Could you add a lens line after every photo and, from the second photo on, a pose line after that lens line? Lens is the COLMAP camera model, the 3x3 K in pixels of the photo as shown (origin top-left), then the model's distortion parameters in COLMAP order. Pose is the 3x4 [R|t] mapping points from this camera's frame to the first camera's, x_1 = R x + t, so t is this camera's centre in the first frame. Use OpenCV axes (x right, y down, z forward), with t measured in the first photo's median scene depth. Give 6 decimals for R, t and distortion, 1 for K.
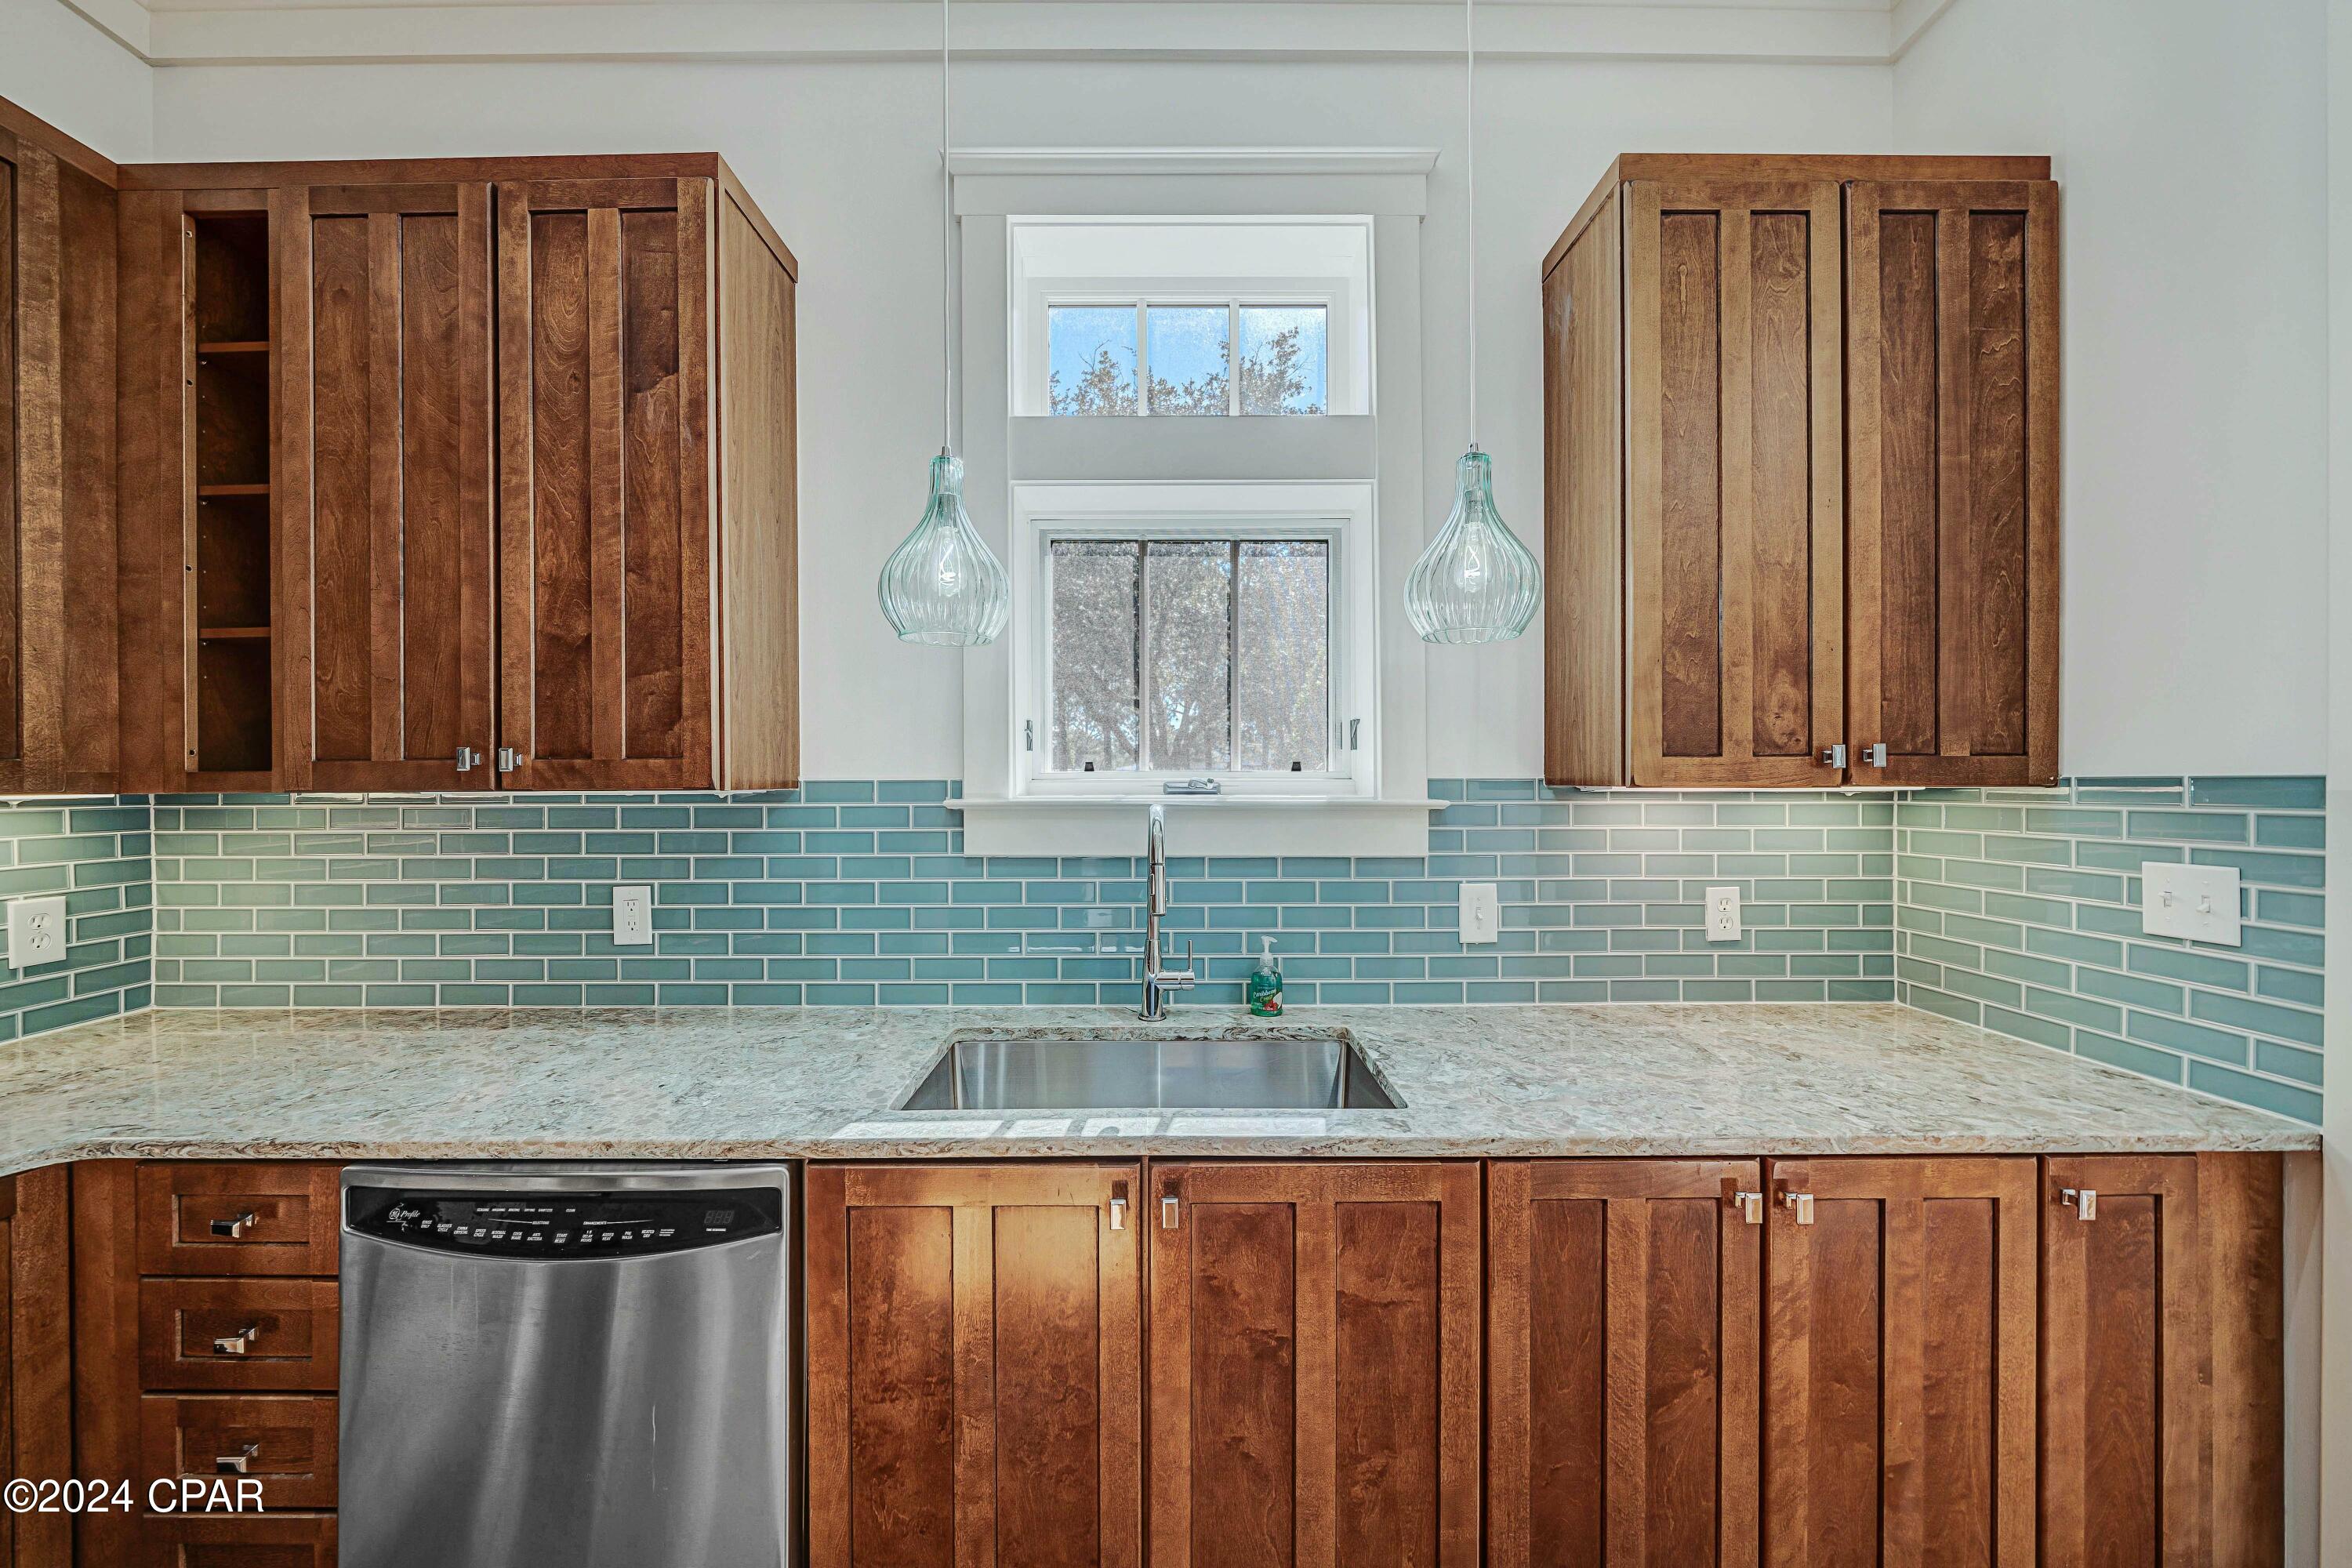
lens RADIAL K [[827.7, 0, 1162.6], [0, 827.7, 777.4], [0, 0, 1]] dist [-0.004488, -0.000072]
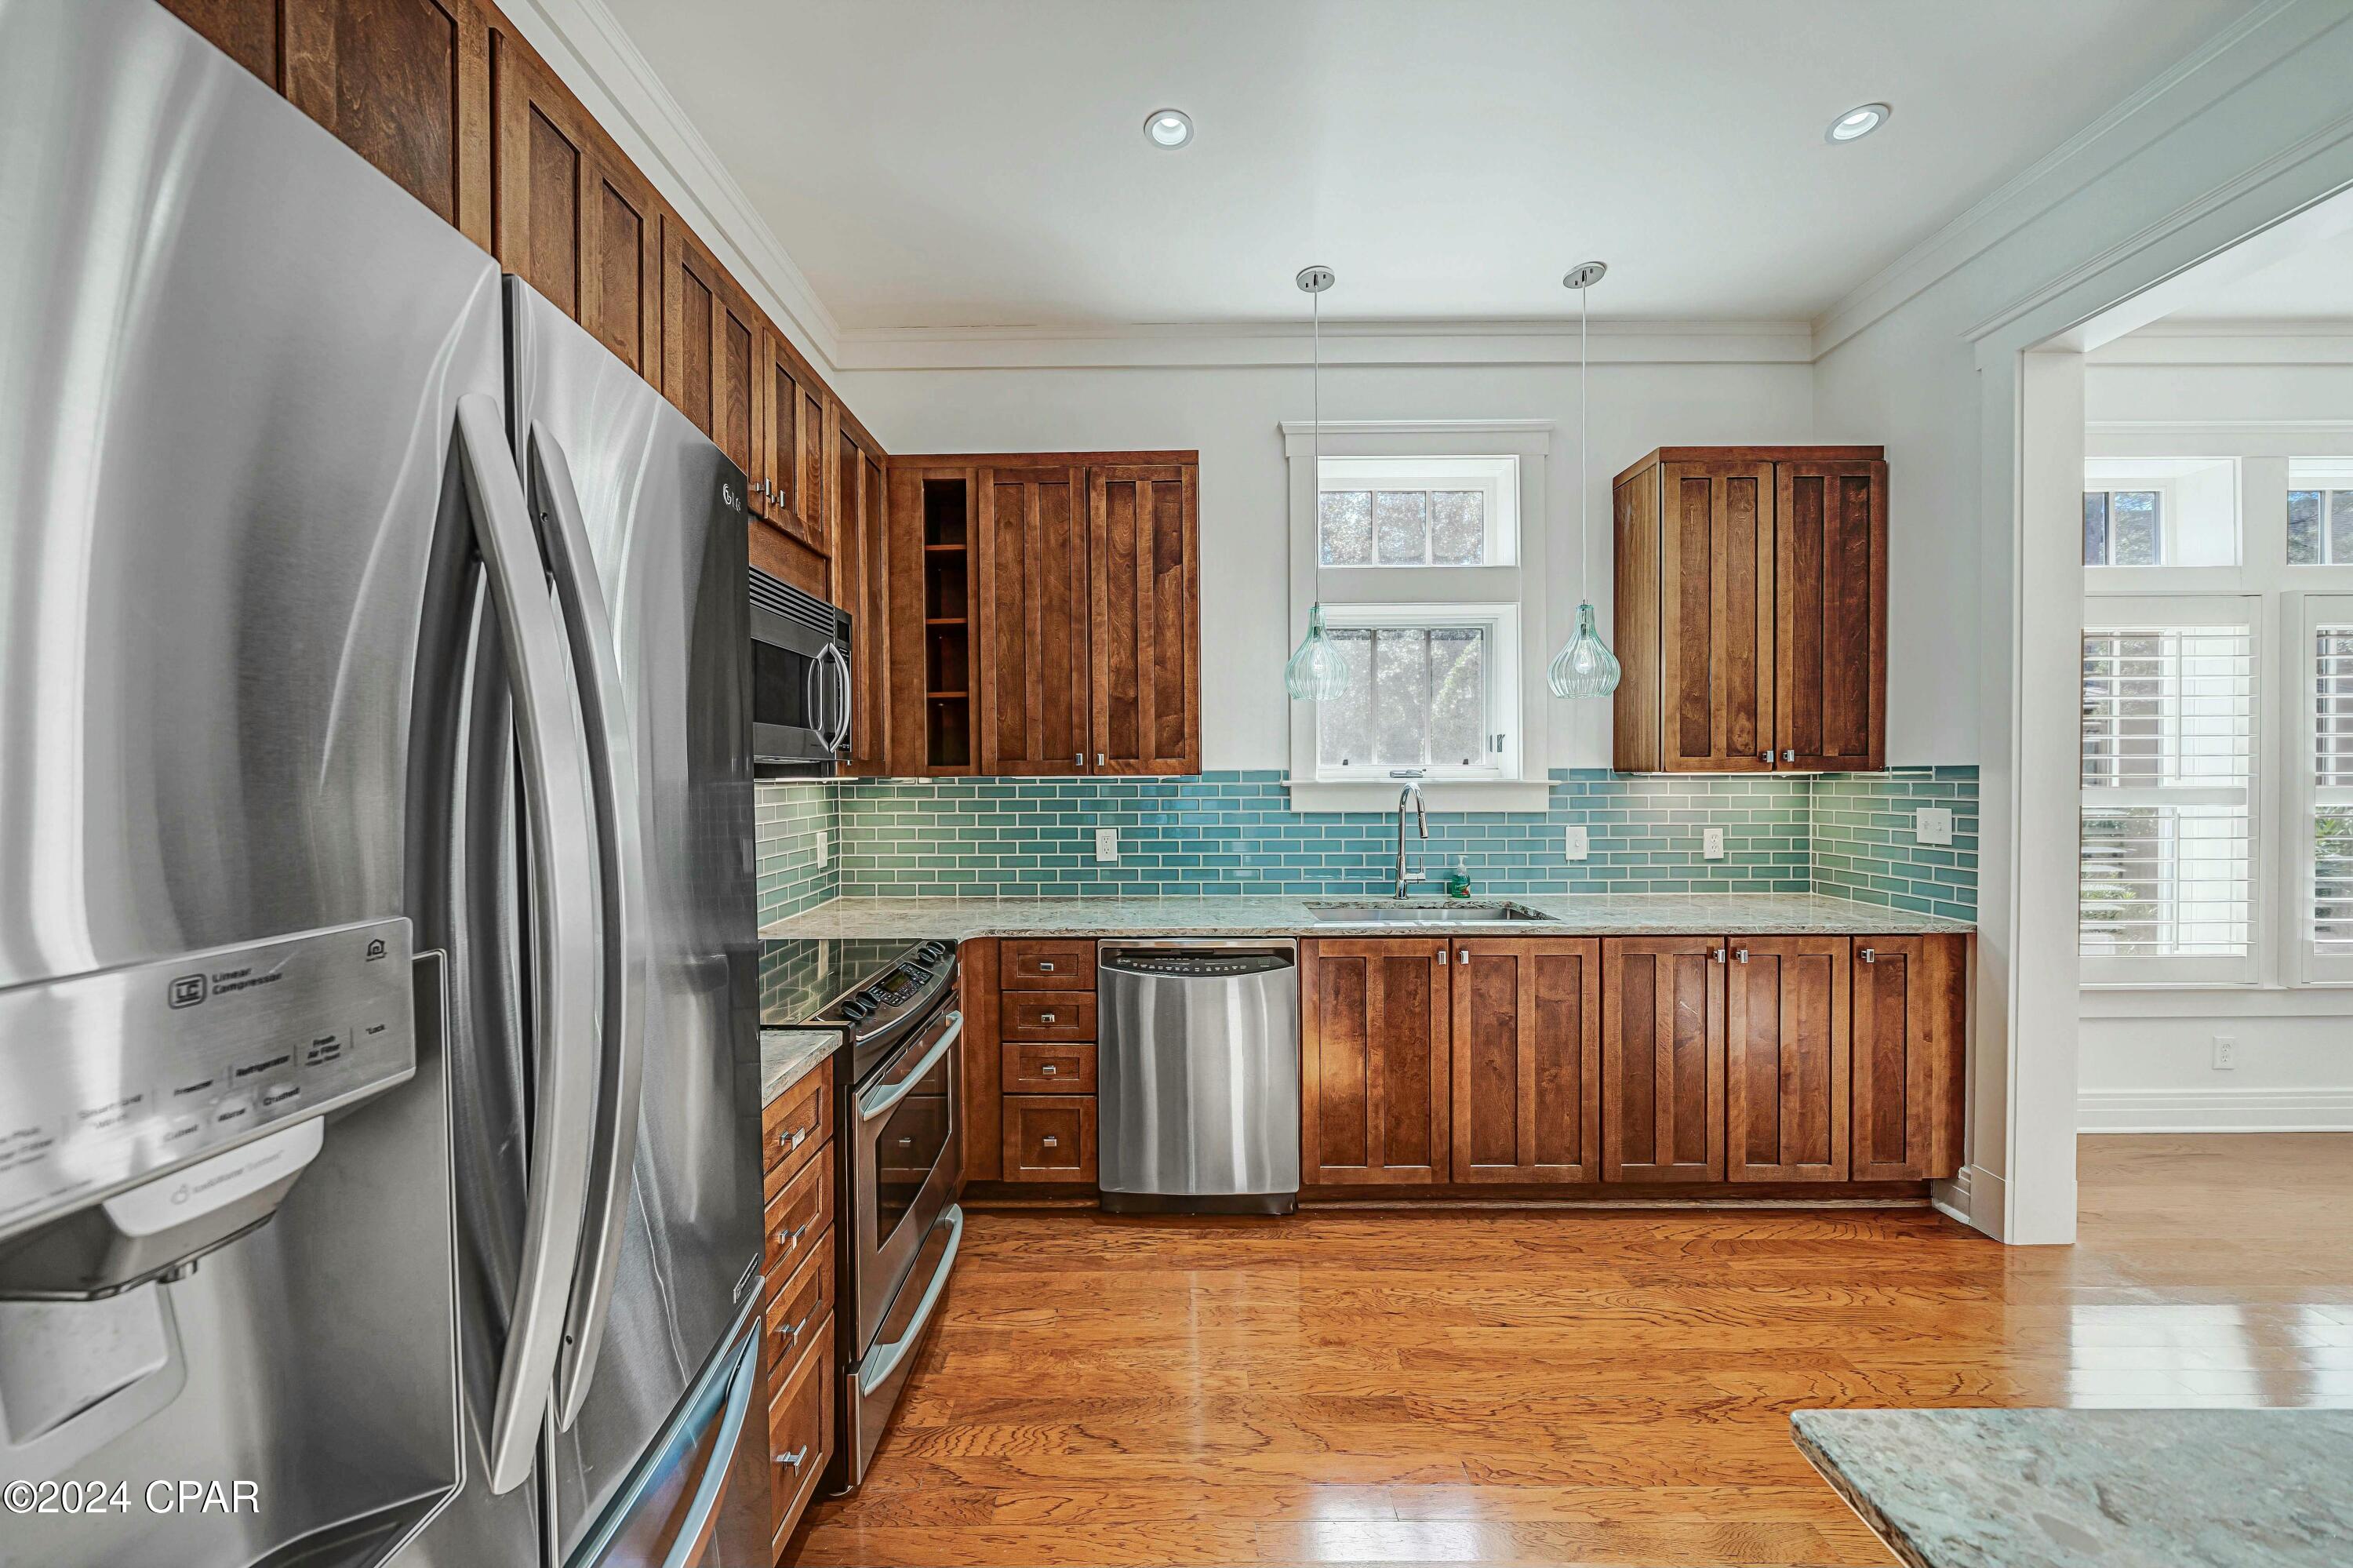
lens RADIAL K [[828.0, 0, 1159.5], [0, 828.0, 778.7], [0, 0, 1]] dist [-0.004488, -0.000072]
pose [[0.999944, -0.002371, -0.010265, -0.618631], [0.002476, 0.999945, 0.010206, 0.003983], [0.010240, -0.010231, 0.999895, -0.986549]]
